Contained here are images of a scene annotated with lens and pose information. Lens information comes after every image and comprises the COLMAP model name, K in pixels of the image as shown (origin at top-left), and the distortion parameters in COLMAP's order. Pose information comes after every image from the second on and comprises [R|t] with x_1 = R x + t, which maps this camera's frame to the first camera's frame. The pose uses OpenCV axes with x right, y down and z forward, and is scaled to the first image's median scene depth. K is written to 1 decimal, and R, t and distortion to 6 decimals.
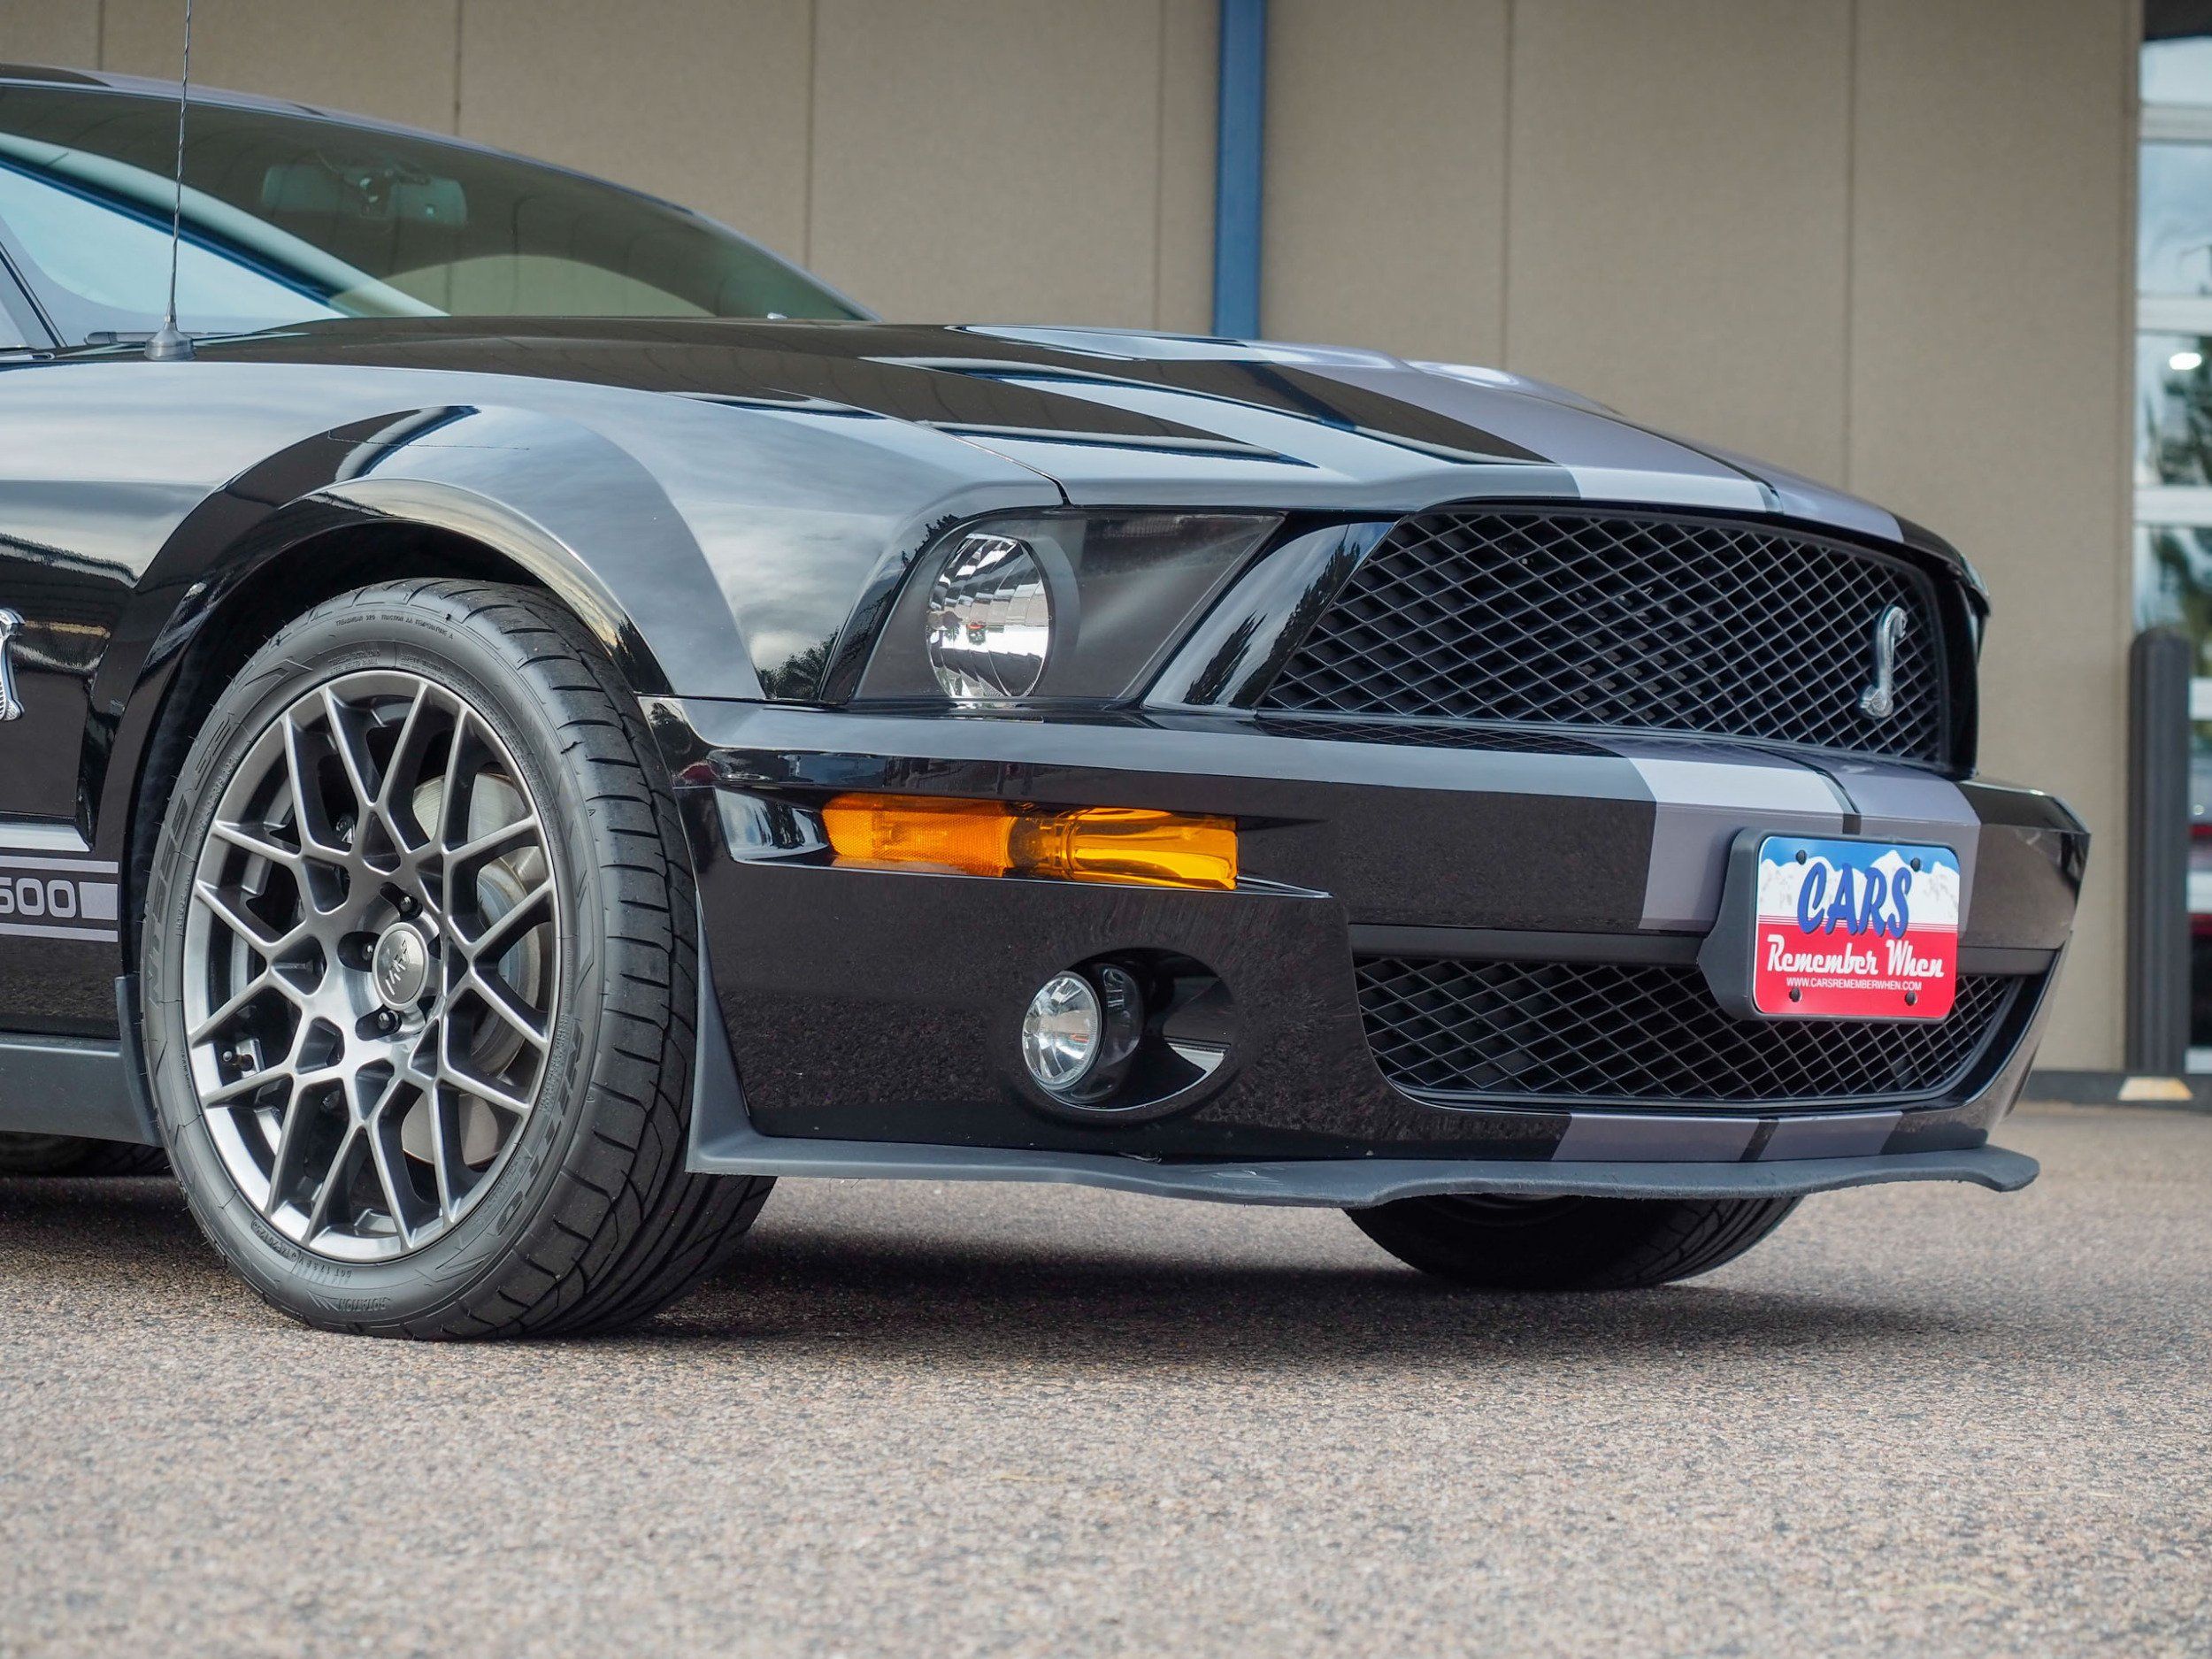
lens RADIAL K [[5400.3, 0, 1065.4], [0, 5400.3, 779.5], [0, 0, 1]] dist [0.030917, -0.254848]
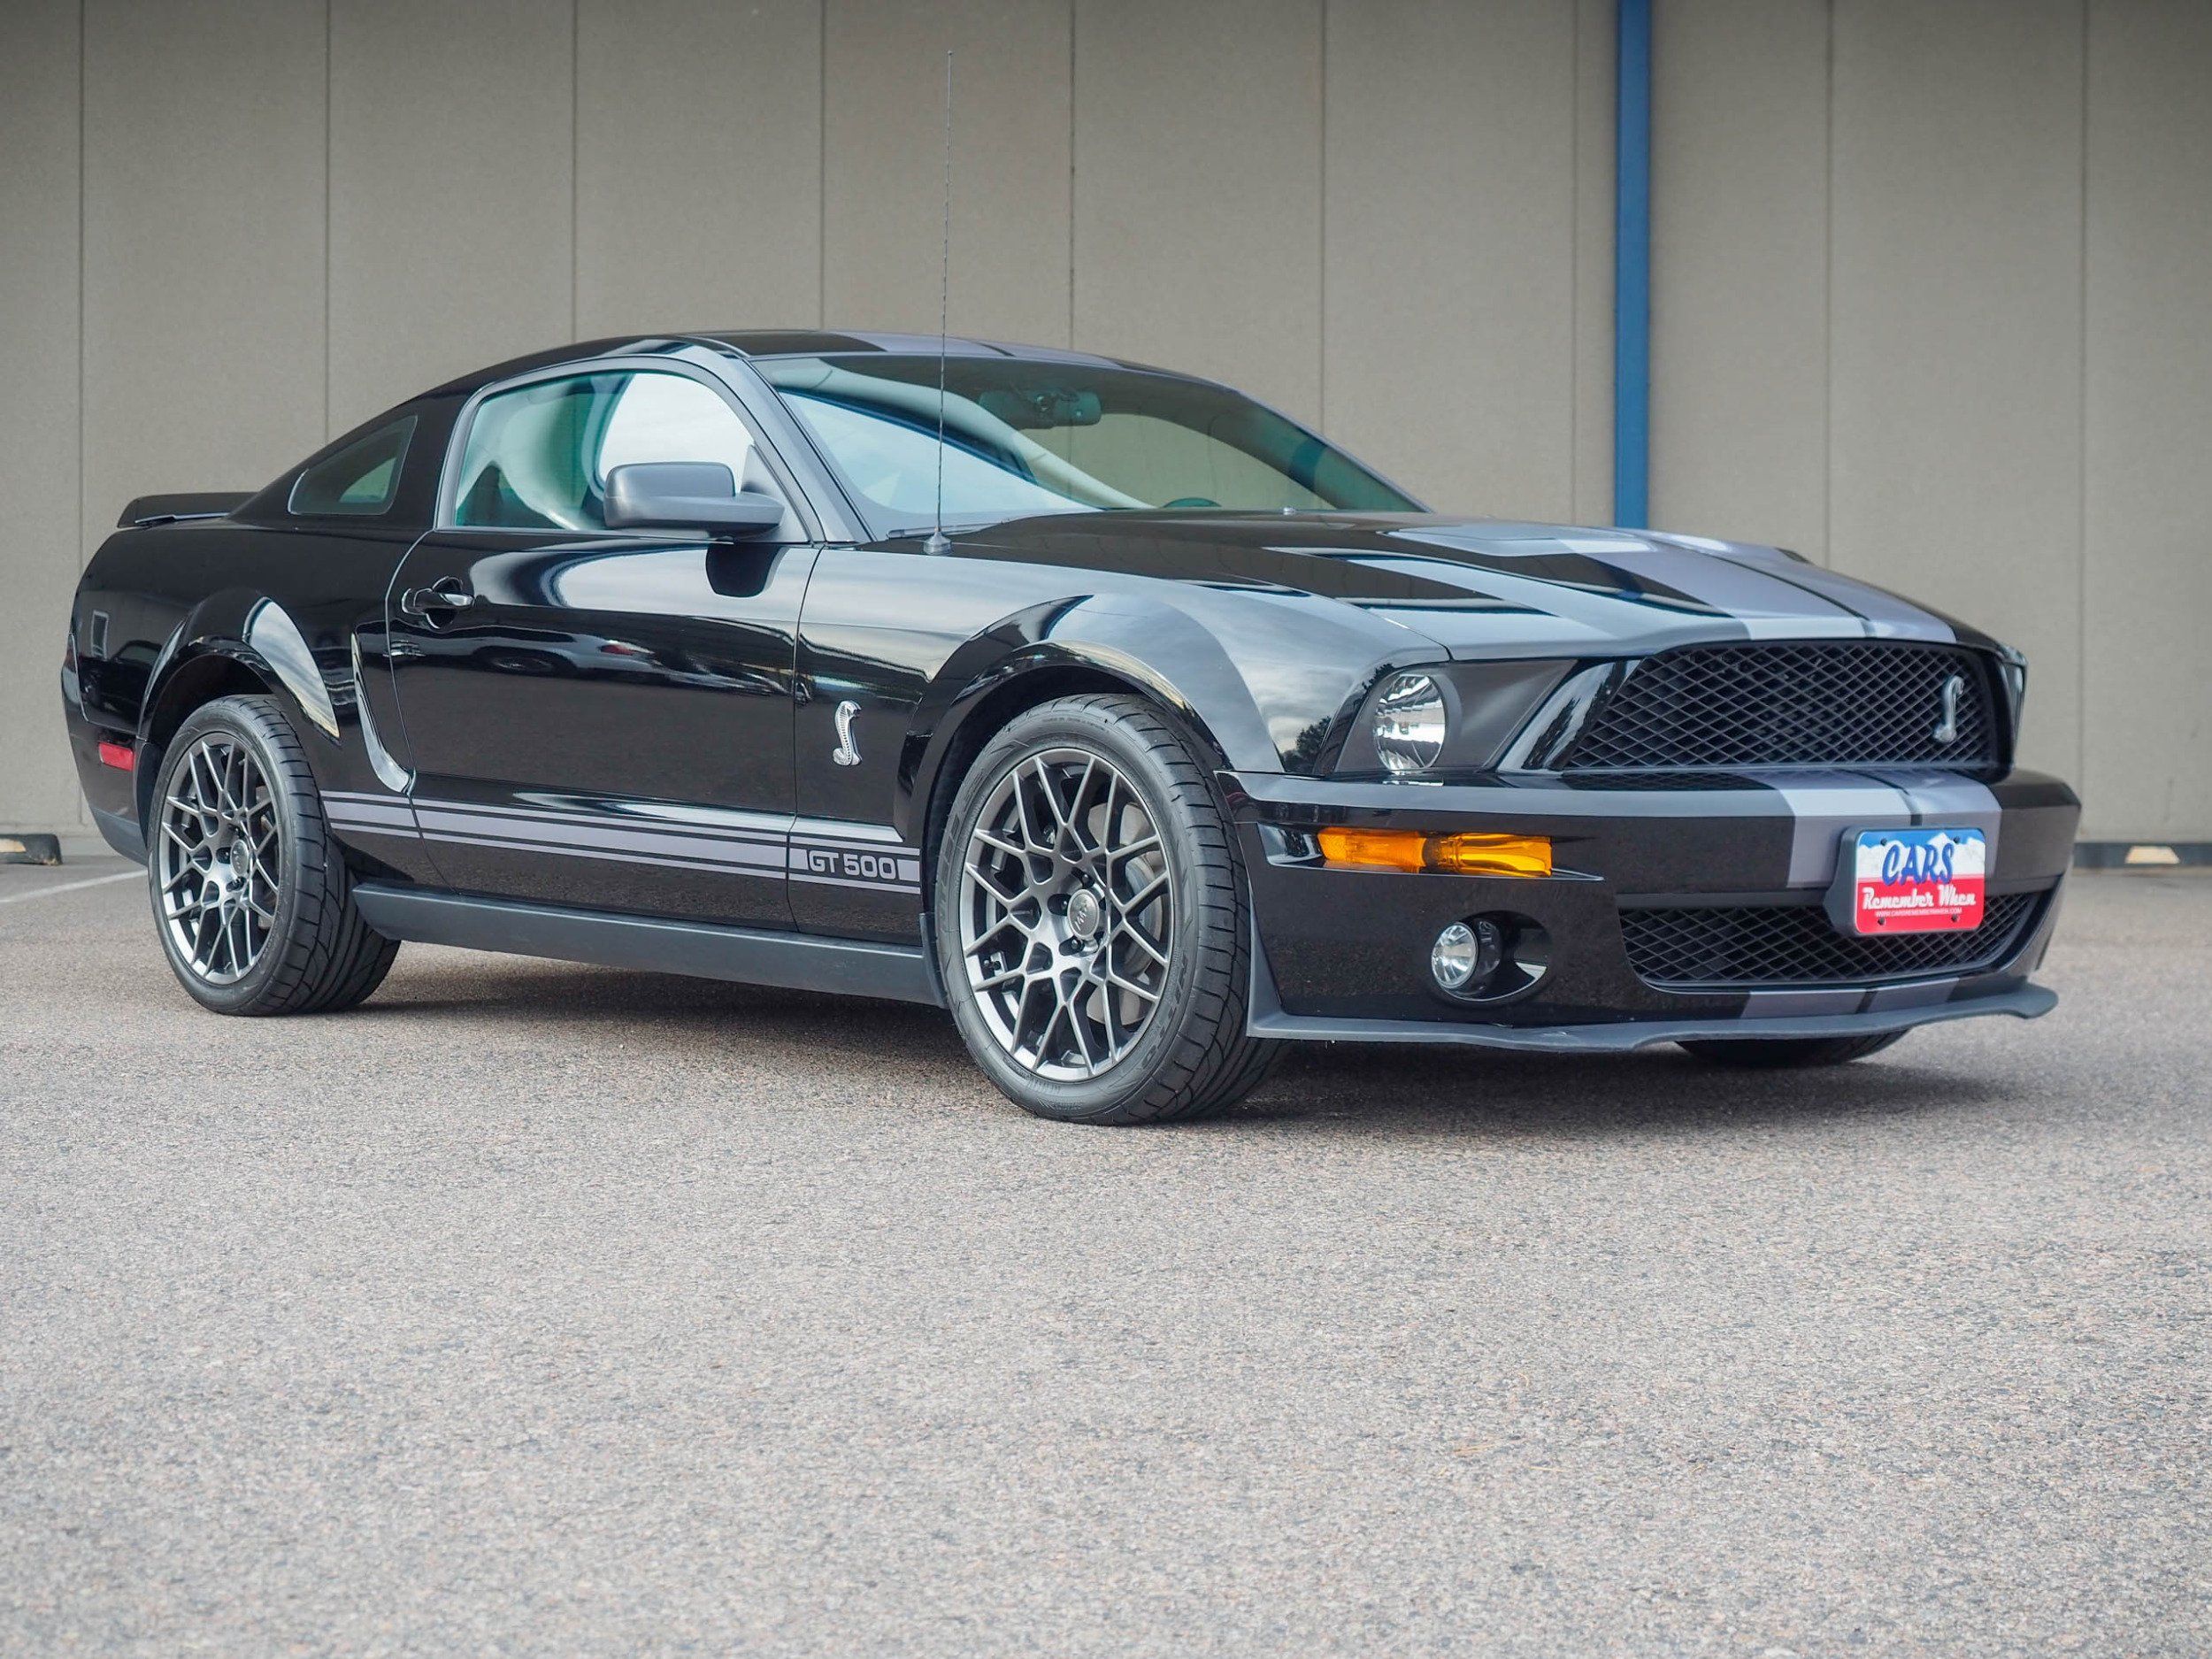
lens RADIAL K [[4295.2, 0, 1020.3], [0, 4295.2, 814.4], [0, 0, 1]] dist [0.036315, -0.207851]
pose [[0.992104, -0.018630, -0.124030, 0.032146], [0.026648, 0.997639, 0.063298, -0.088772], [0.122558, -0.066103, 0.990257, -0.399872]]
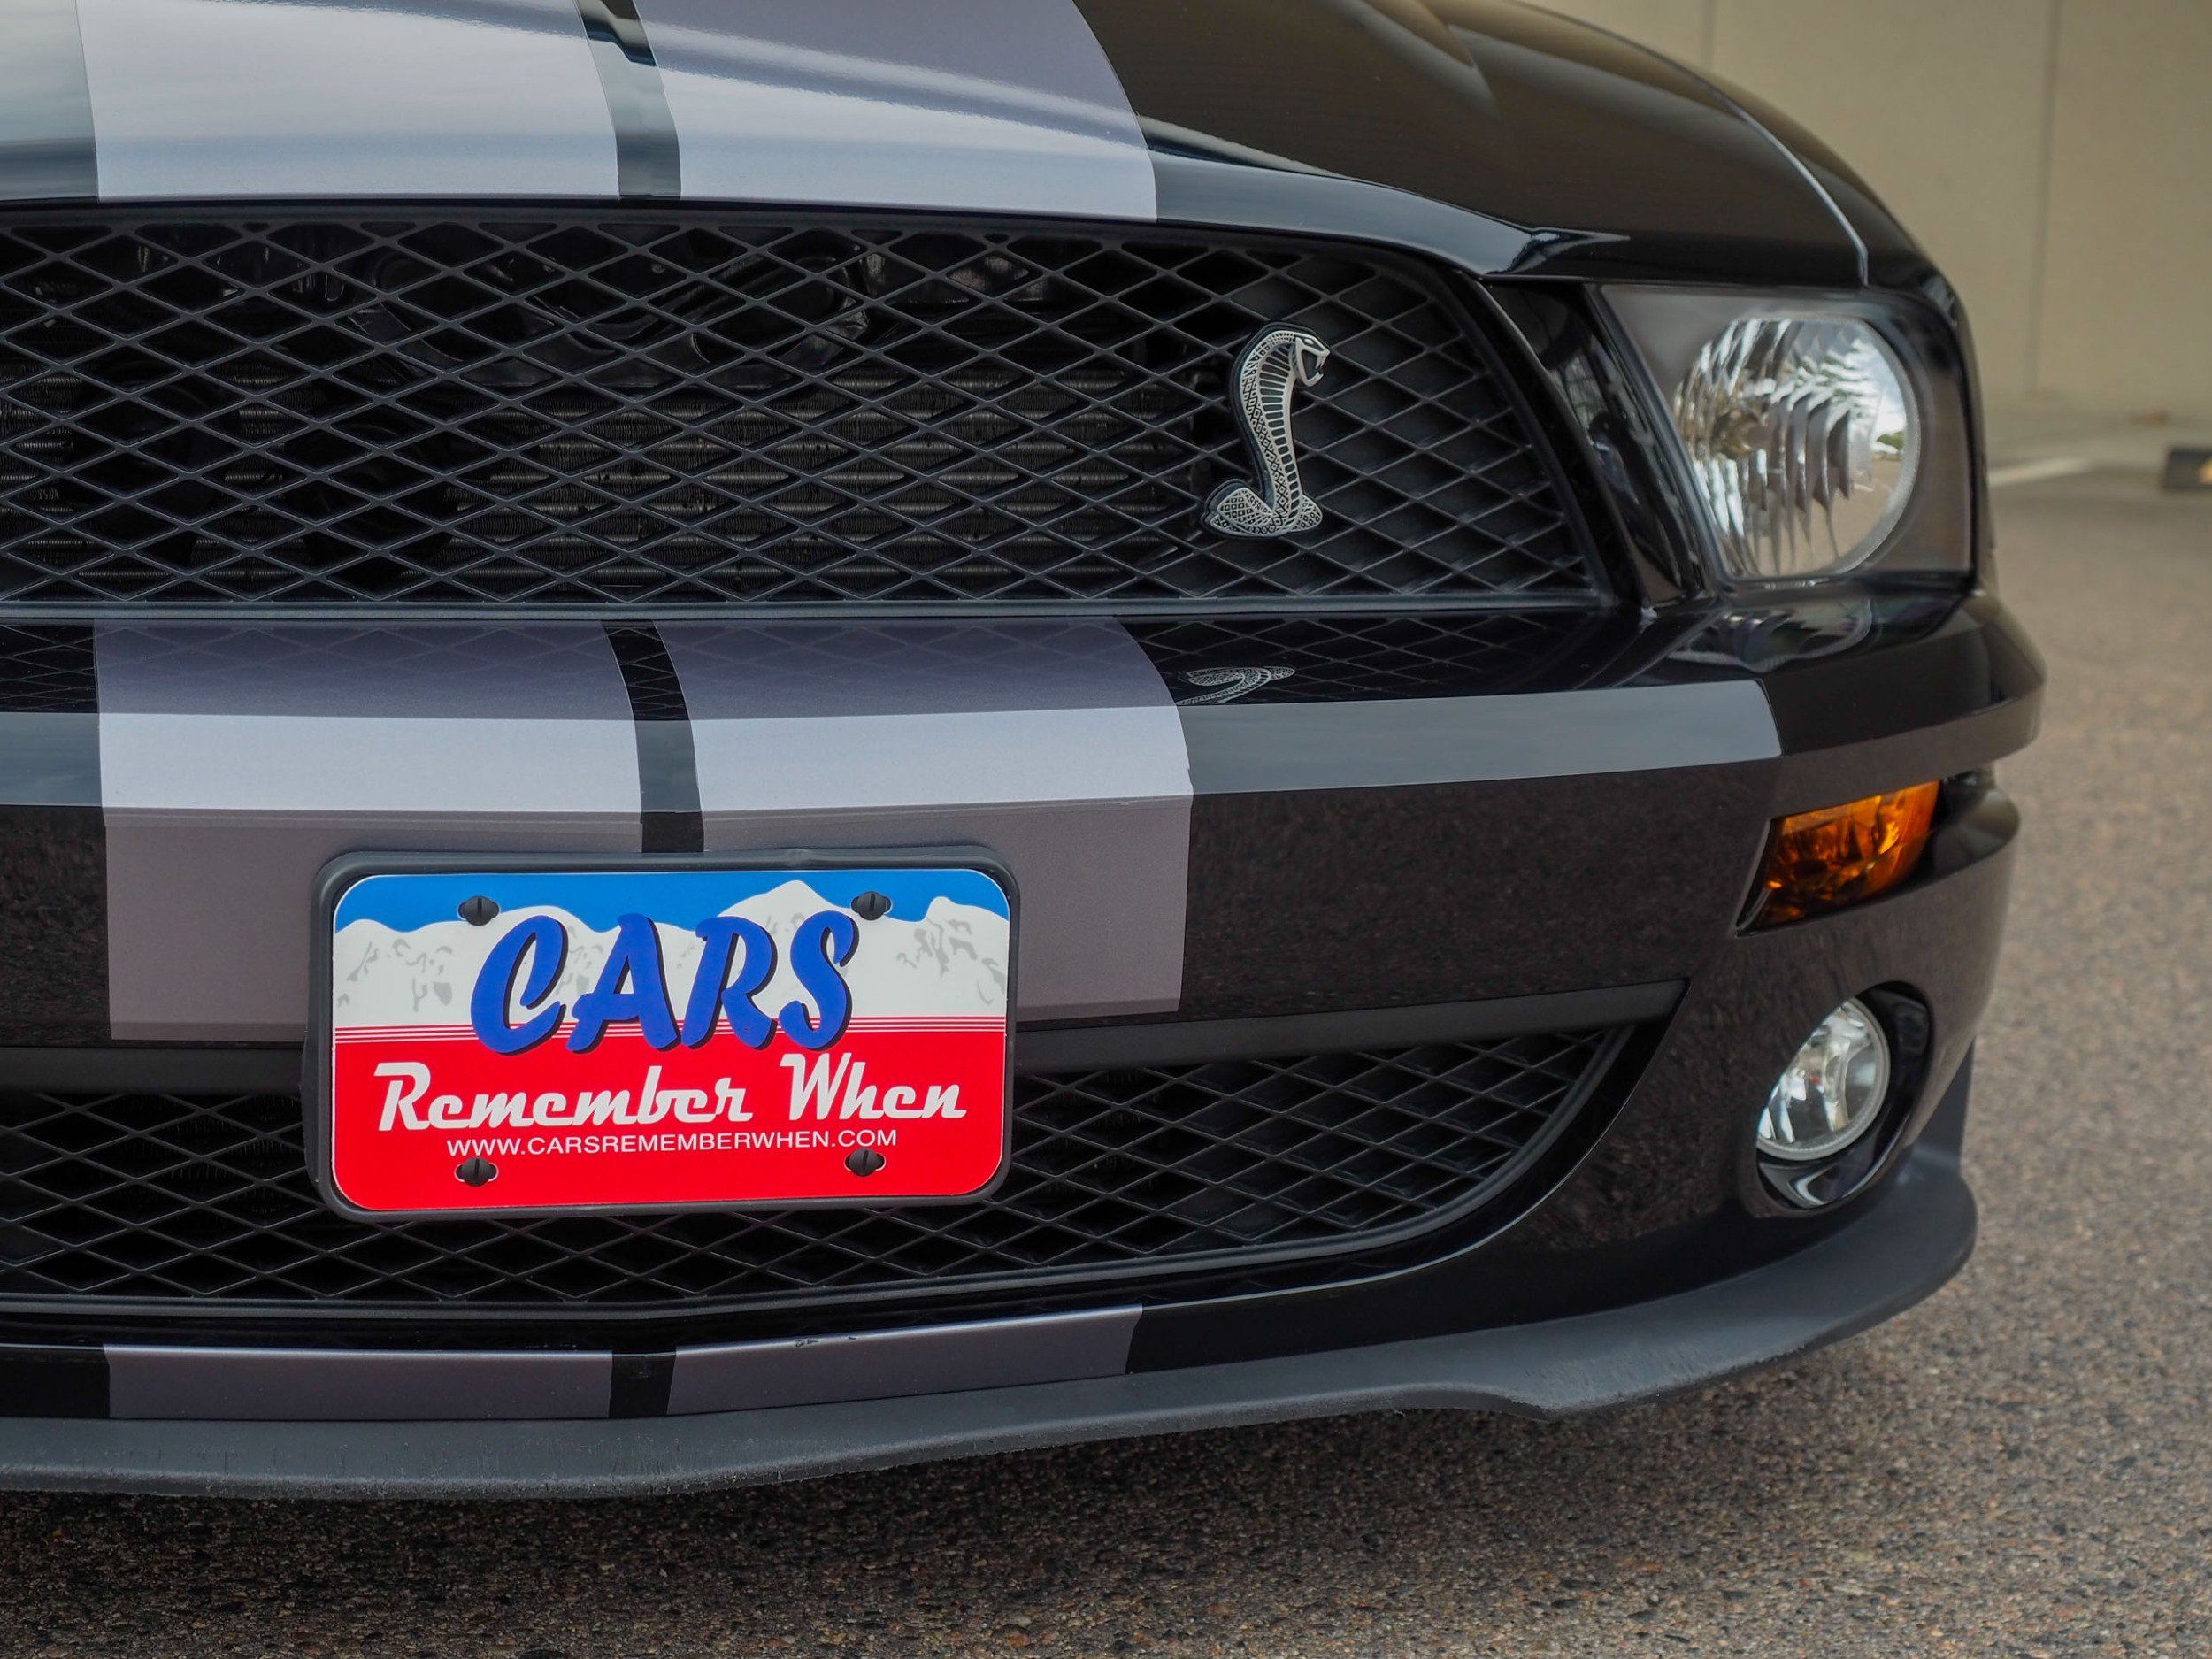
lens RADIAL K [[4295.2, 0, 1020.3], [0, 4295.2, 814.4], [0, 0, 1]] dist [0.036315, -0.207851]
pose [[0.823337, 0.081250, -0.561707, 0.401228], [0.019186, 0.985150, 0.170622, -0.061971], [0.567228, -0.151257, 0.809552, 0.697210]]
